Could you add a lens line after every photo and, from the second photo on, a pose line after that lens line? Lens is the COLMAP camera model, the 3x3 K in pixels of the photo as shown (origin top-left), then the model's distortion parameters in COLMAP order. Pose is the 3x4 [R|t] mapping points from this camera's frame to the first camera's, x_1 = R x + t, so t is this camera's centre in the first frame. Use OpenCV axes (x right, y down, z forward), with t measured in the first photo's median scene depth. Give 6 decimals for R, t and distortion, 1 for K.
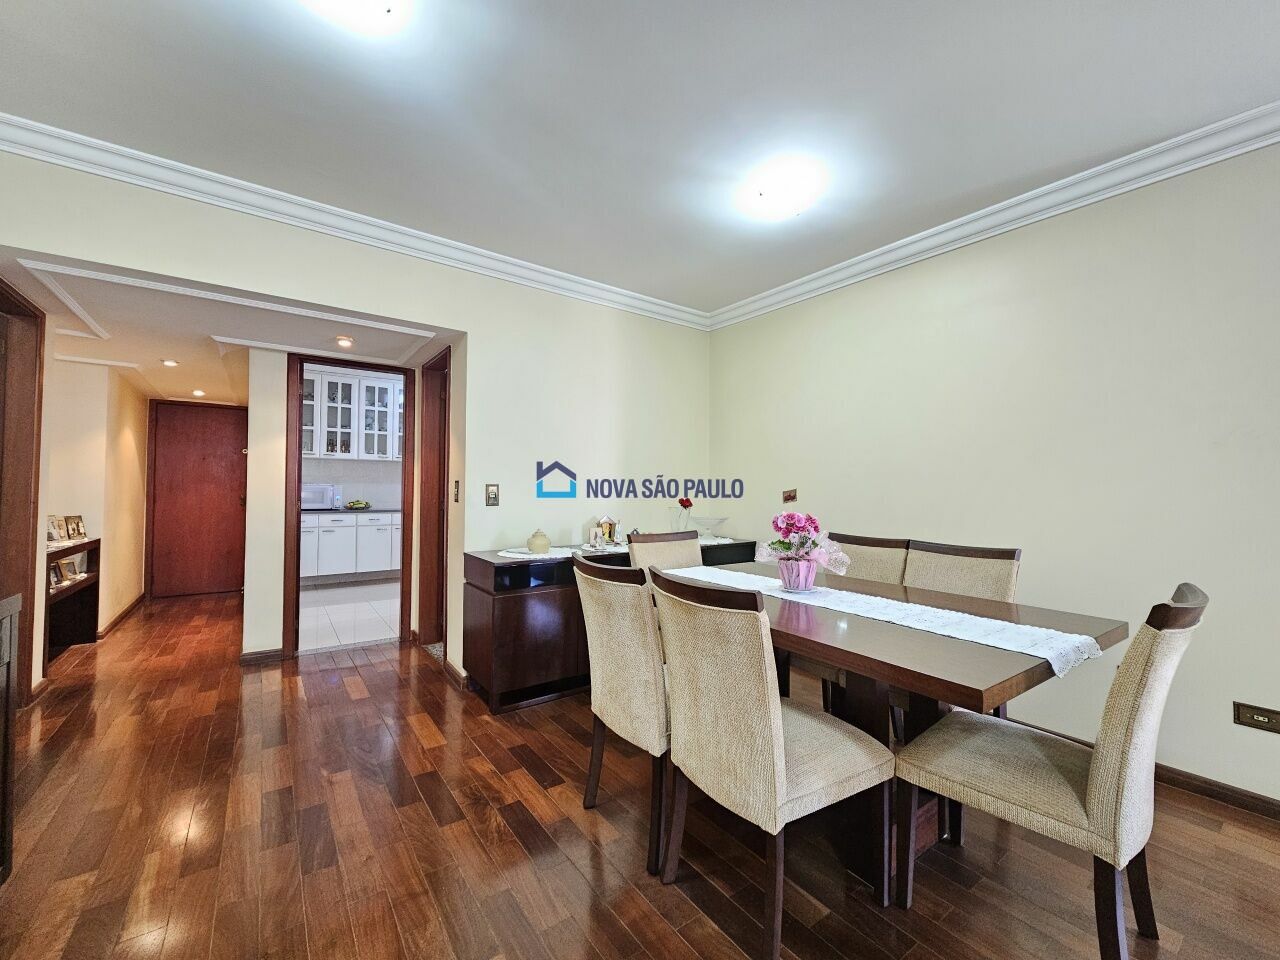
lens RADIAL K [[522.5, 0, 641.8], [0, 522.5, 478.9], [0, 0, 1]] dist [-0.002732, 0.001237]
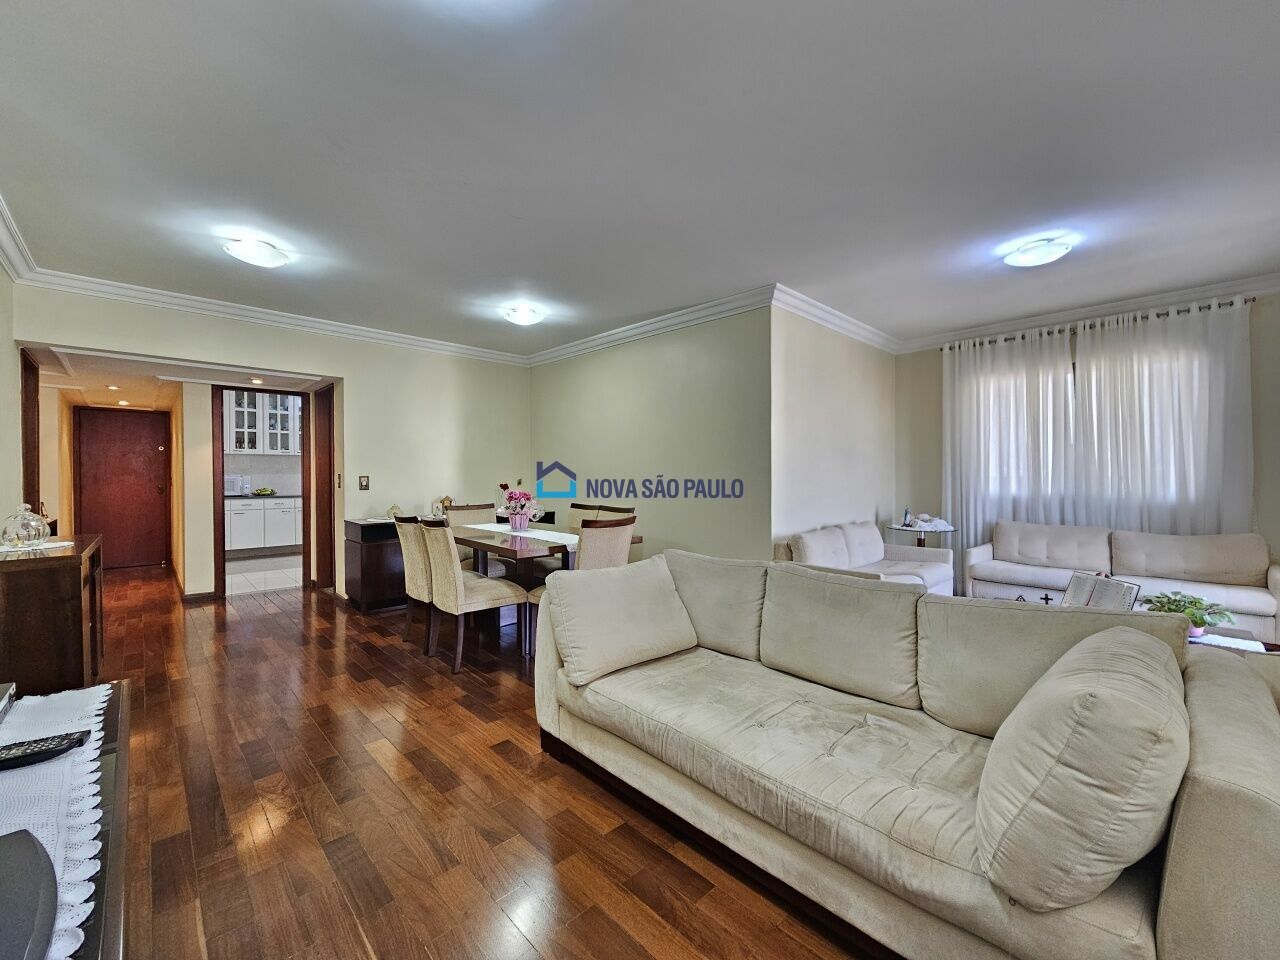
lens RADIAL K [[522.5, 0, 641.8], [0, 522.5, 478.9], [0, 0, 1]] dist [-0.002732, 0.001237]
pose [[0.990310, -0.010635, 0.138469, 0.245760], [0.006386, 0.999496, 0.031095, -0.019021], [-0.138730, -0.029909, 0.989878, -0.503397]]
